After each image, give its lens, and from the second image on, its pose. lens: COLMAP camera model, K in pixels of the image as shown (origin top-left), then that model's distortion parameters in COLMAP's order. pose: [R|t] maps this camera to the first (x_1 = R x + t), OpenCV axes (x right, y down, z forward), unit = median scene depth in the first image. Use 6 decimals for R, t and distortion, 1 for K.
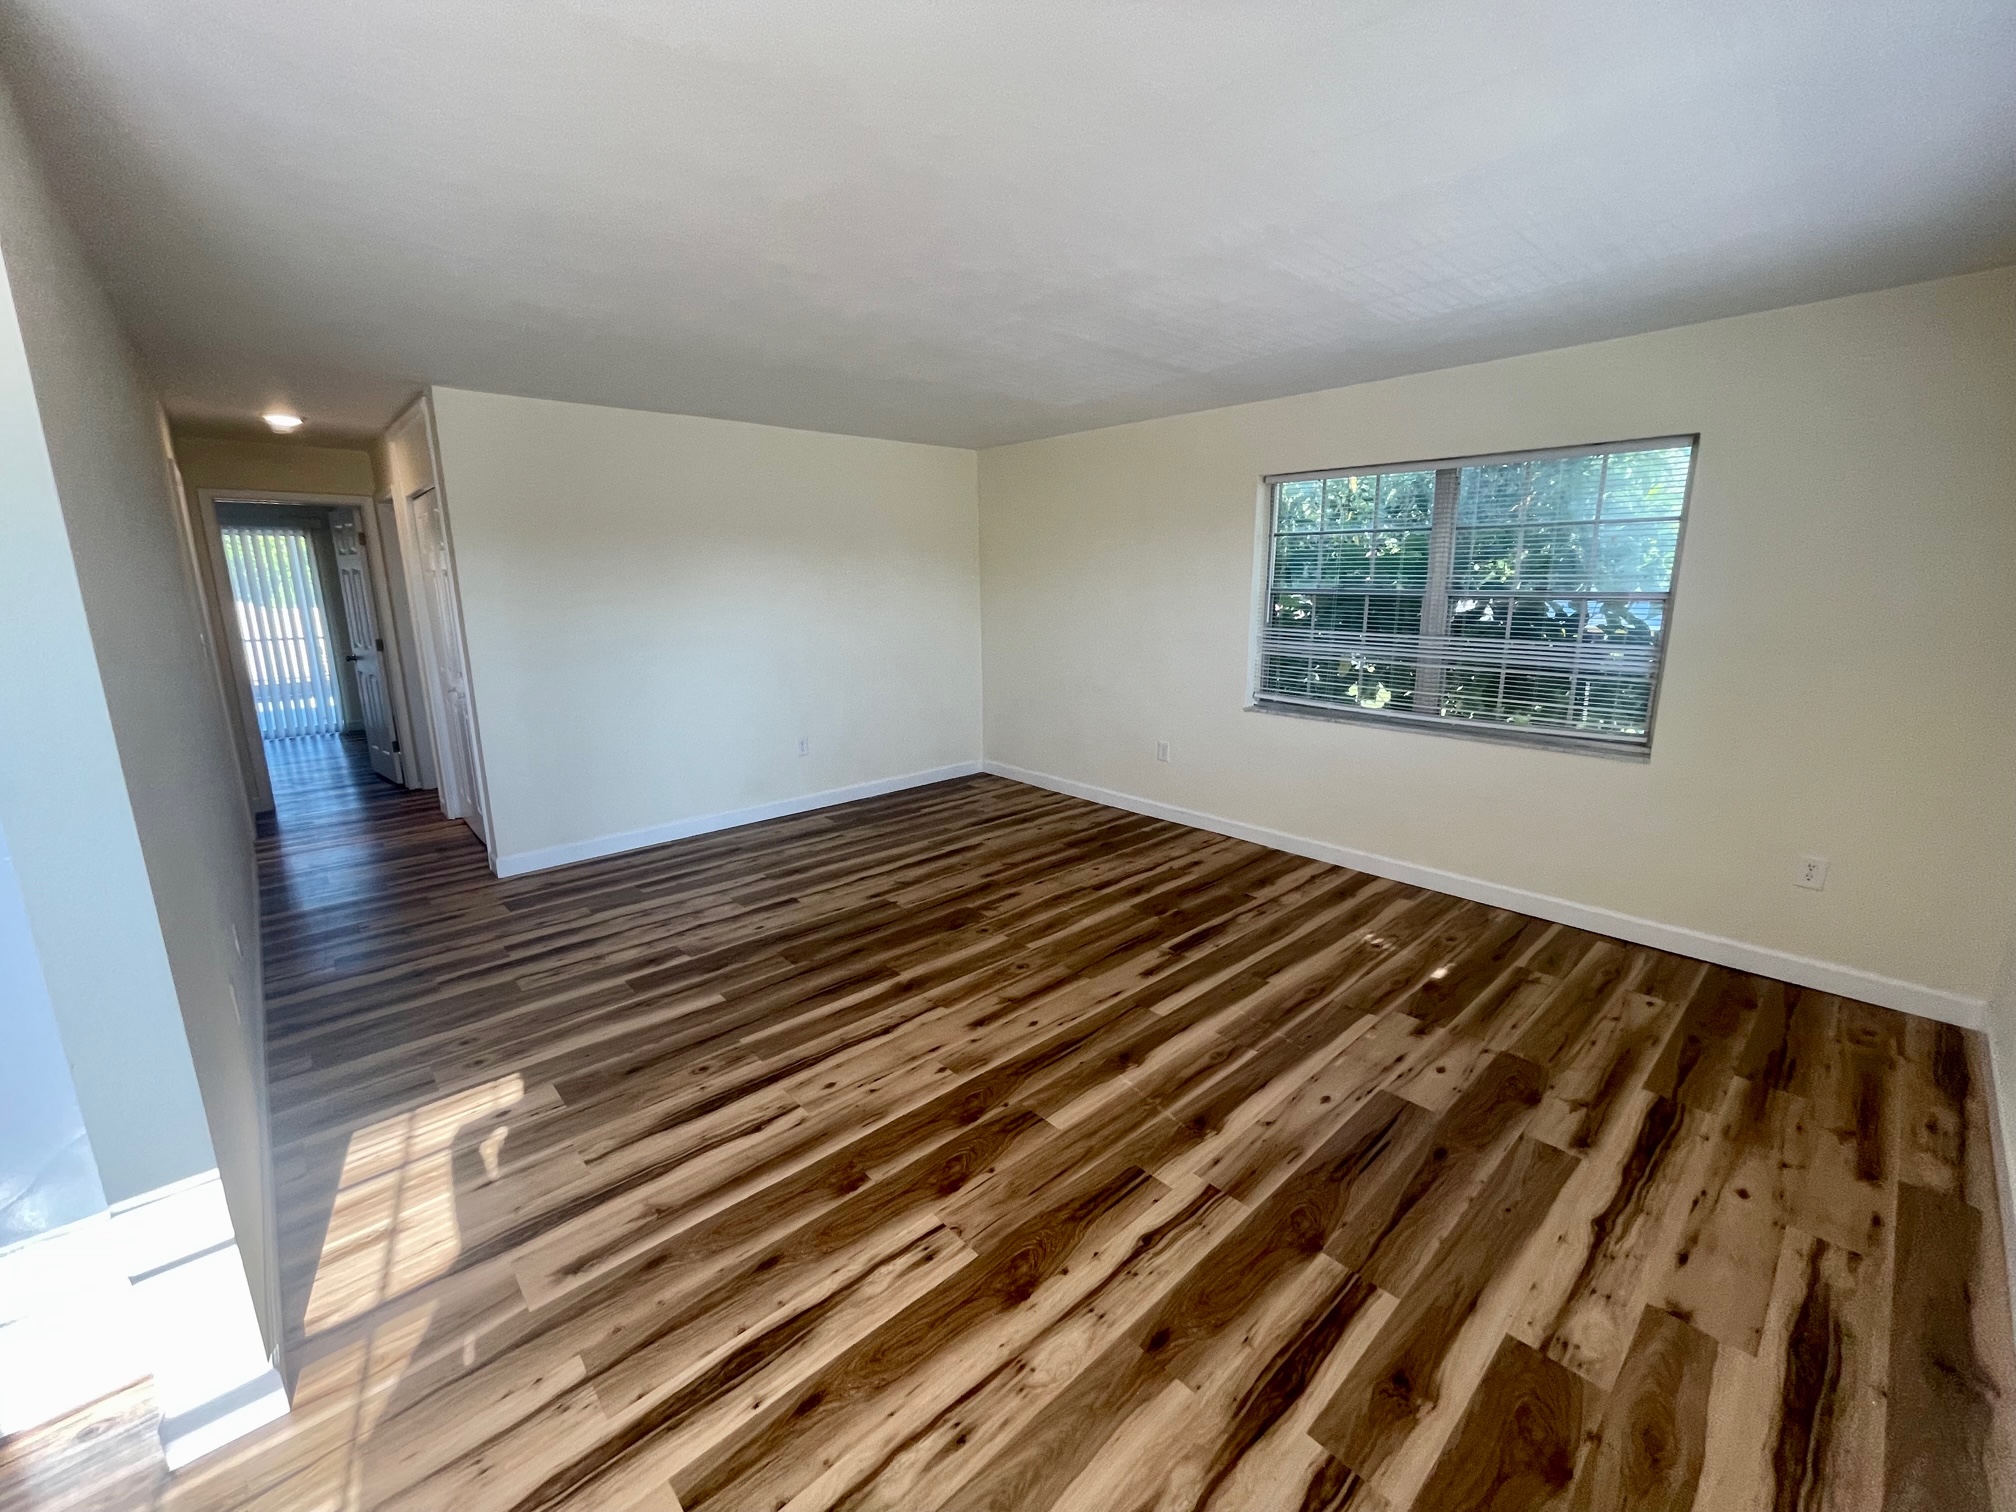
lens RADIAL K [[822.1, 0, 1006.9], [0, 822.1, 751.3], [0, 0, 1]] dist [-0.002903, -0.000382]
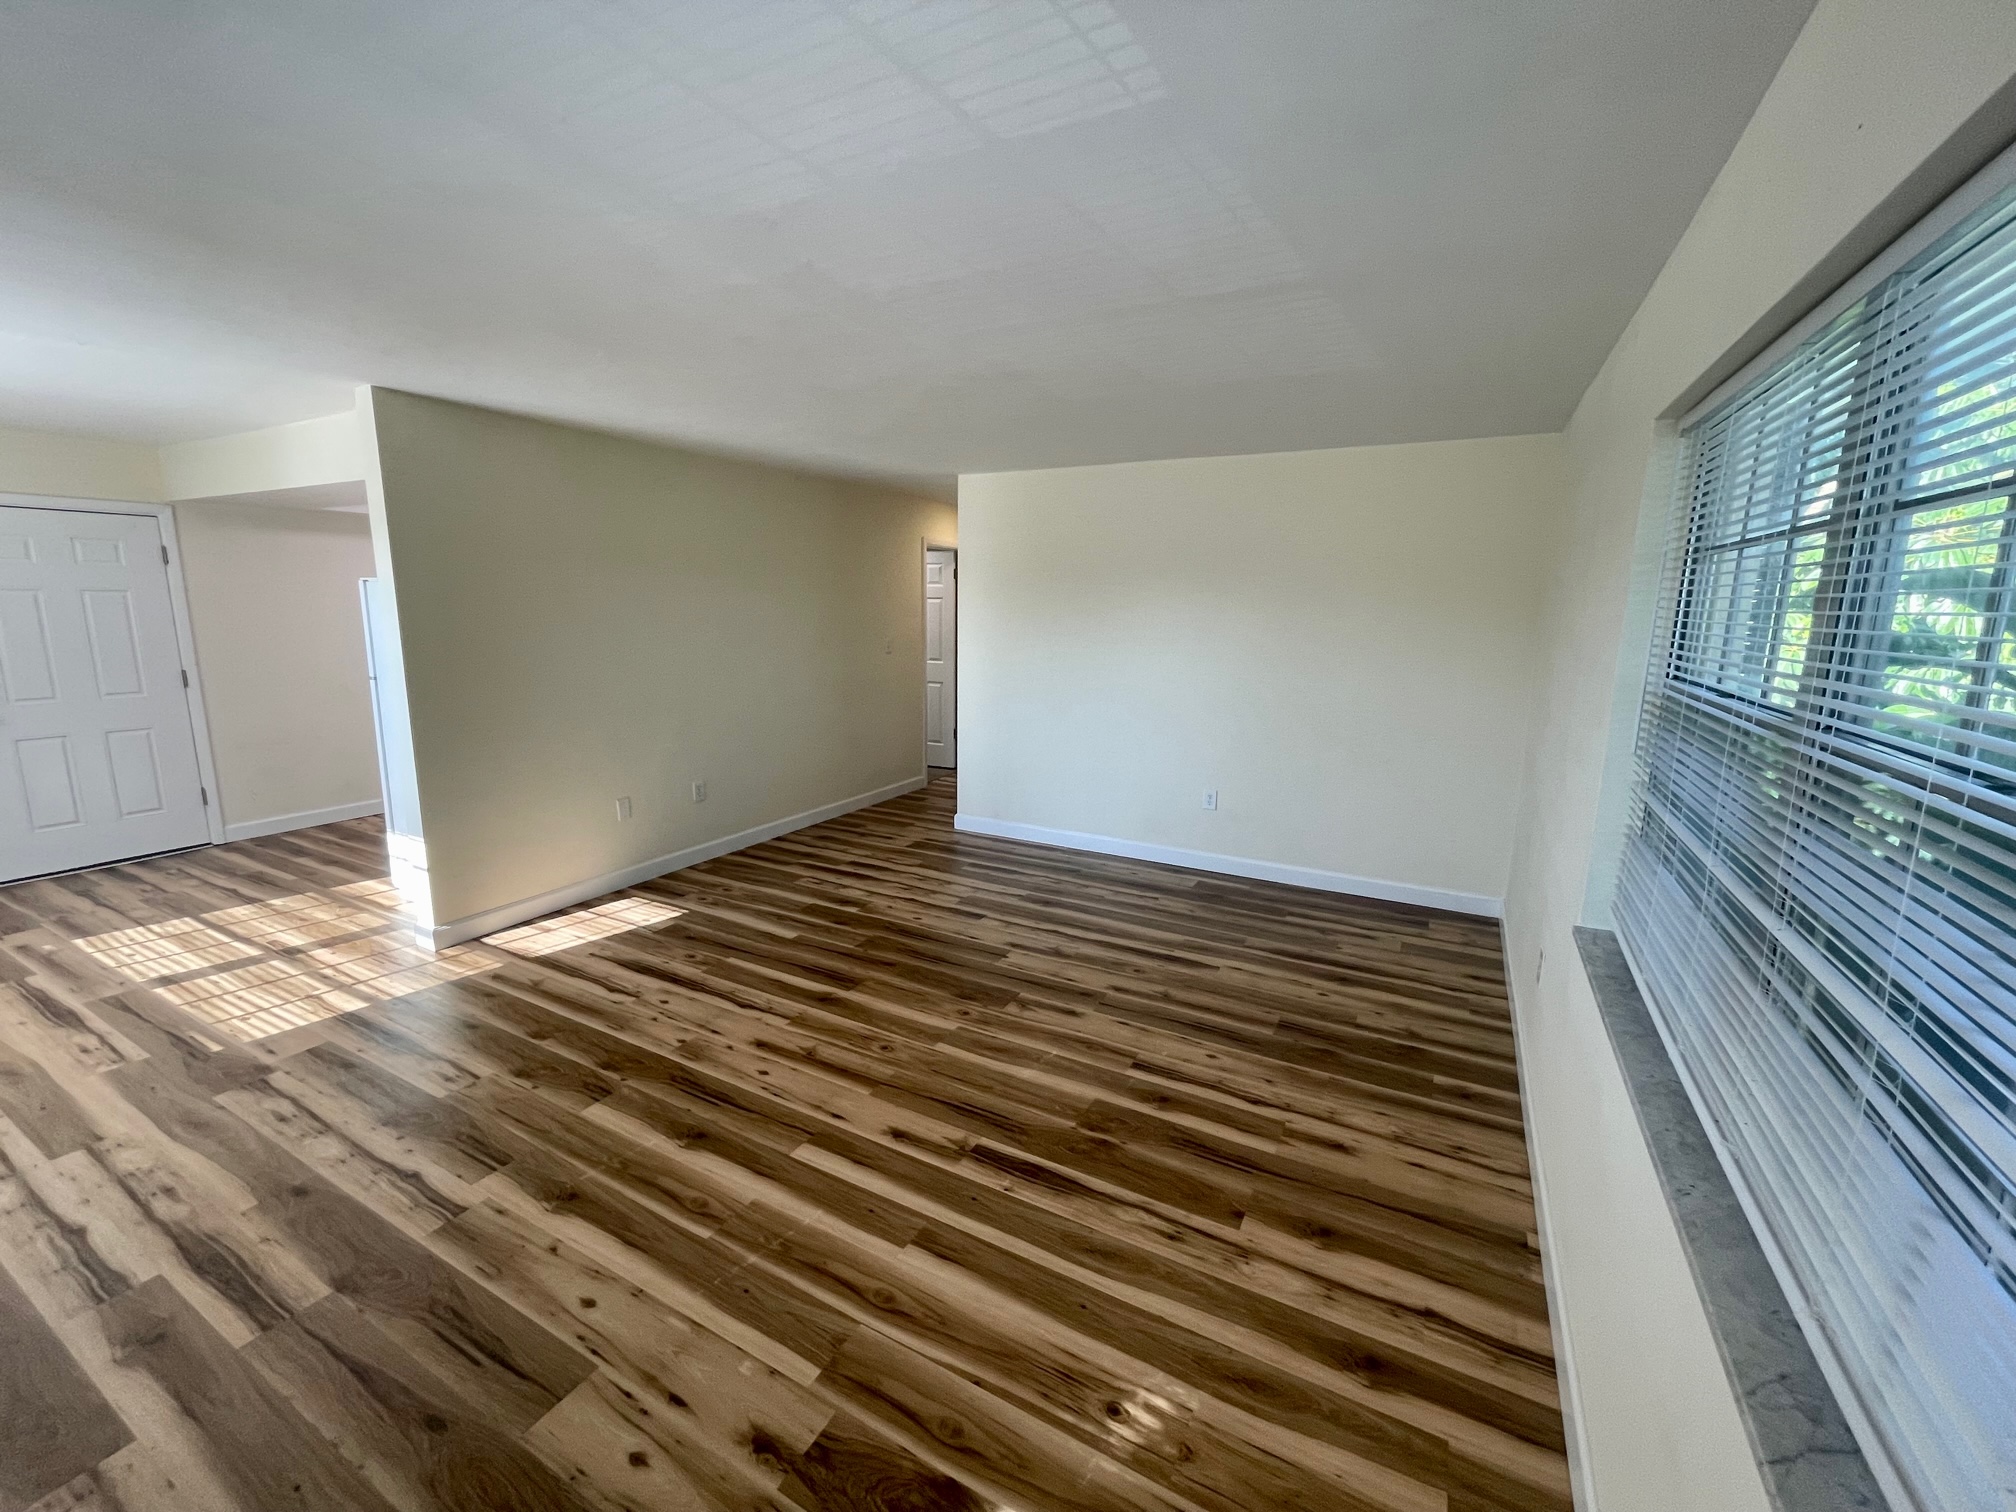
lens RADIAL K [[822.1, 0, 1007.4], [0, 822.1, 762.2], [0, 0, 1]] dist [-0.002903, -0.000382]
pose [[0.330911, 0.198173, -0.922619, 0.780091], [-0.216141, 0.967626, 0.130318, -0.178615], [0.918576, 0.156292, 0.363031, 0.688460]]
